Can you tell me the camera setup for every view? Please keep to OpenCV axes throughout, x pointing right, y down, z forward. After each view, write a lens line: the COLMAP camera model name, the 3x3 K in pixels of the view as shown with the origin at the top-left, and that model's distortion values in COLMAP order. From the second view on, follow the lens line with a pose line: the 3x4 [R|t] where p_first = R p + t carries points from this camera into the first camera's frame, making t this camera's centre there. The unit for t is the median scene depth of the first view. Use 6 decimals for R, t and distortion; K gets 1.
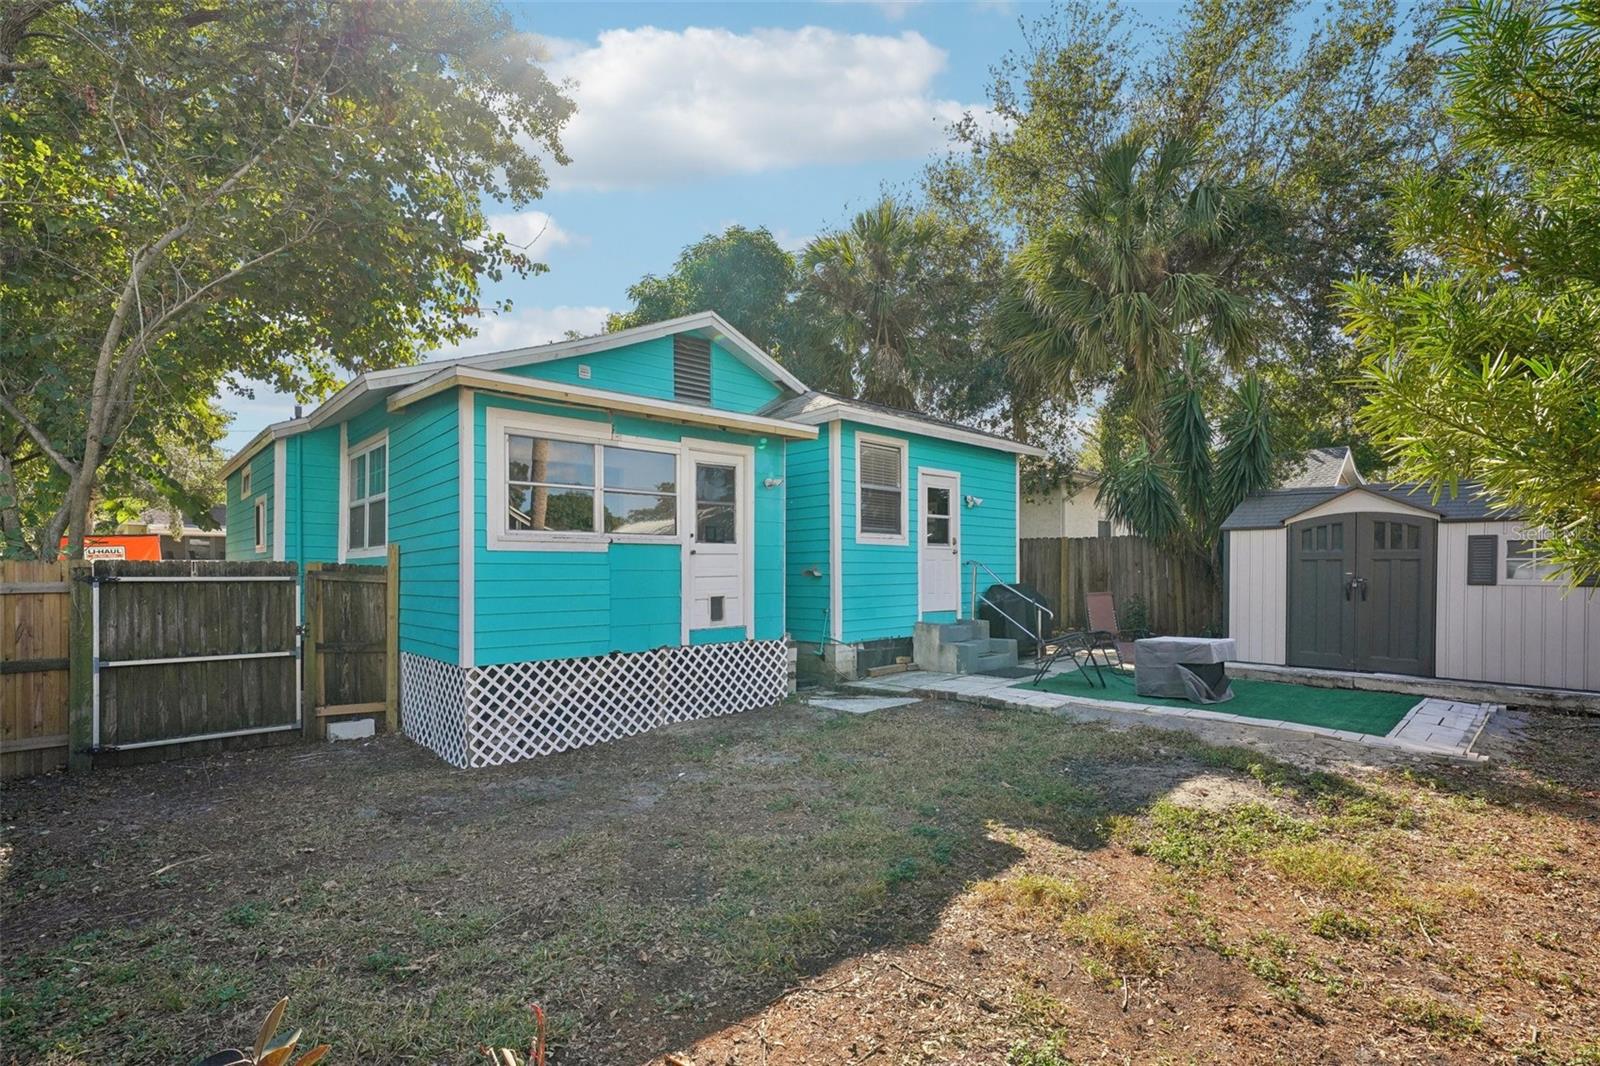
lens RADIAL K [[747.5, 0, 788.0], [0, 747.5, 573.0], [0, 0, 1]] dist [0.000295, -0.000450]
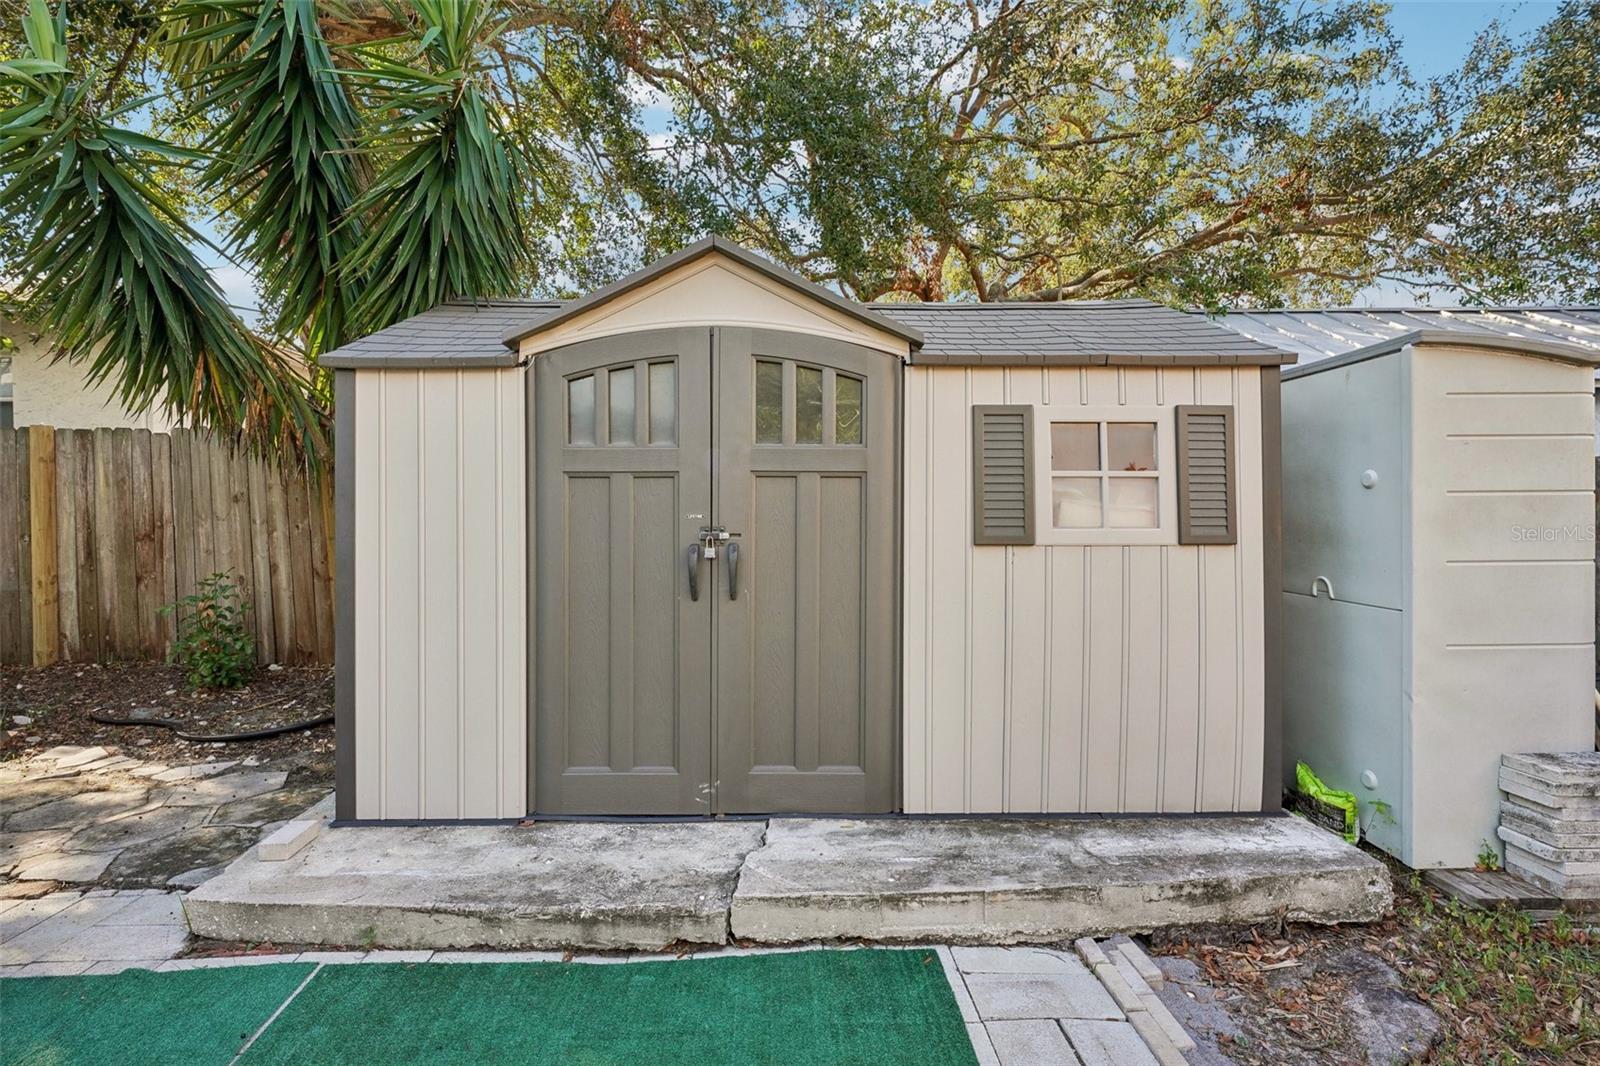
lens RADIAL K [[716.6, 0, 788.3], [0, 716.6, 526.4], [0, 0, 1]] dist [-0.001951, -0.003033]
pose [[0.660047, -0.016233, 0.751049, 0.604800], [0.009216, 0.999866, 0.013512, 0.001249], [-0.751167, -0.001998, 0.660109, 0.849629]]
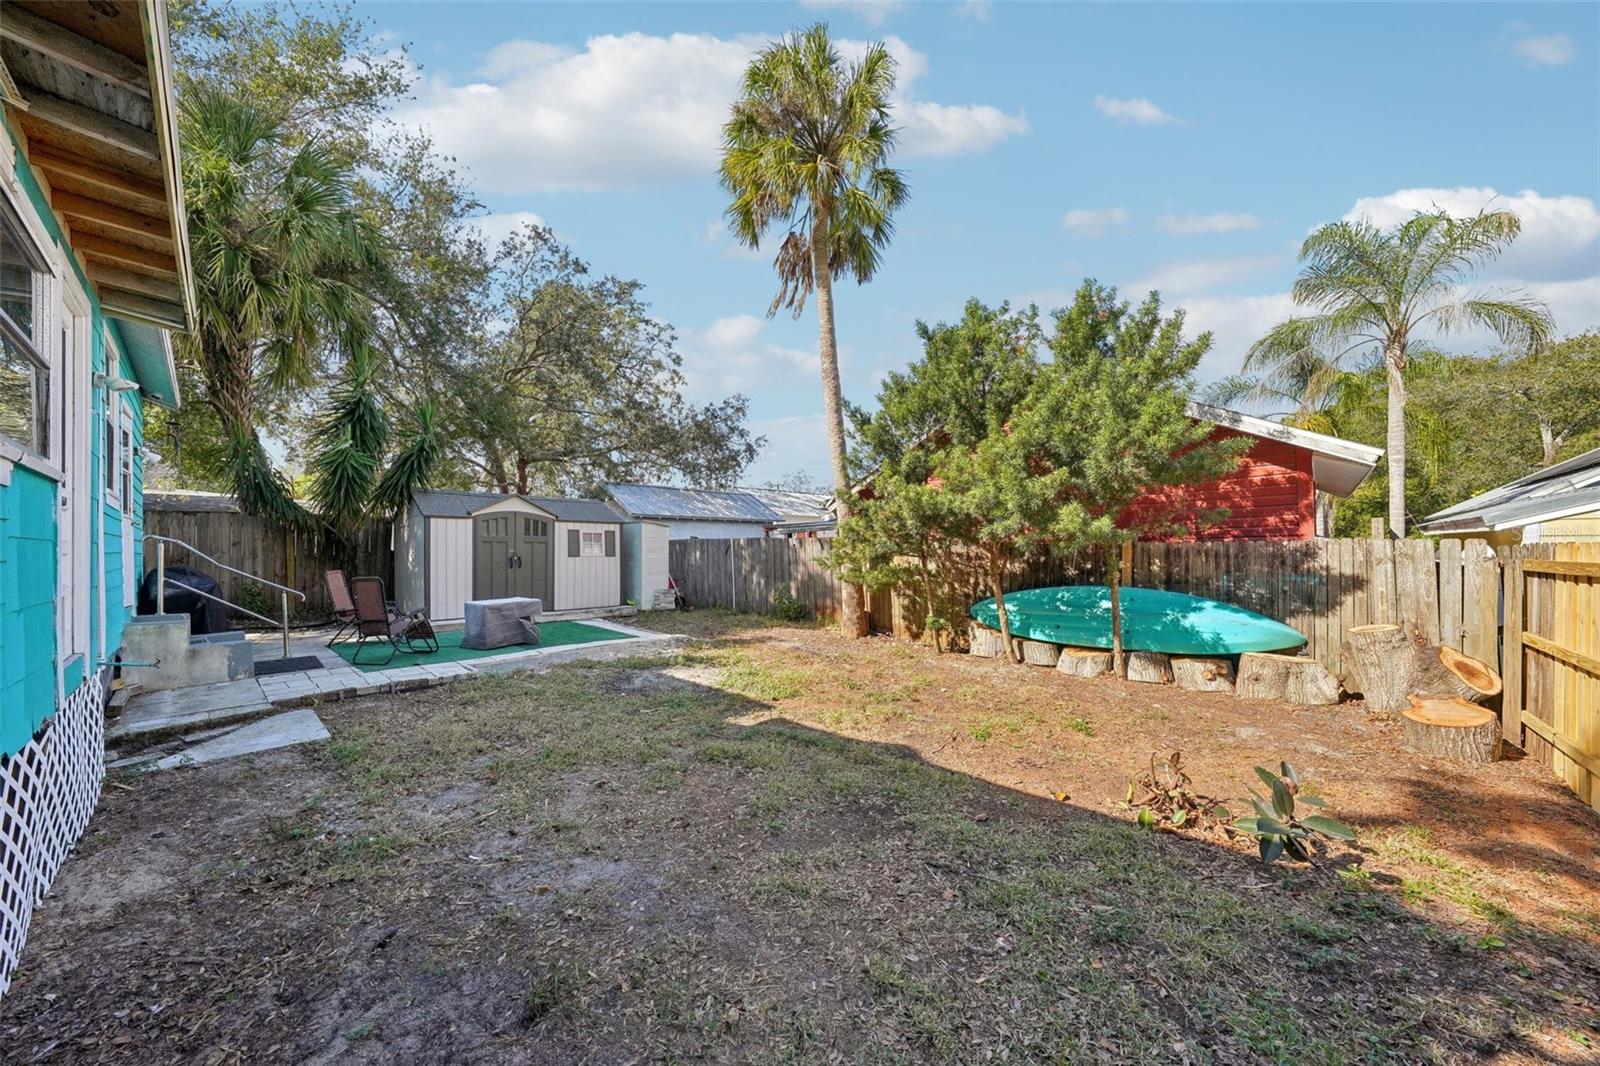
lens RADIAL K [[551.1, 0, 797.8], [0, 551.1, 546.6], [0, 0, 1]] dist [-0.022795, 0.003186]
pose [[-0.073818, 0.005112, 0.997259, -0.460235], [0.009218, 0.999948, -0.004443, 0.003061], [-0.997229, 0.008865, -0.073862, 0.547049]]
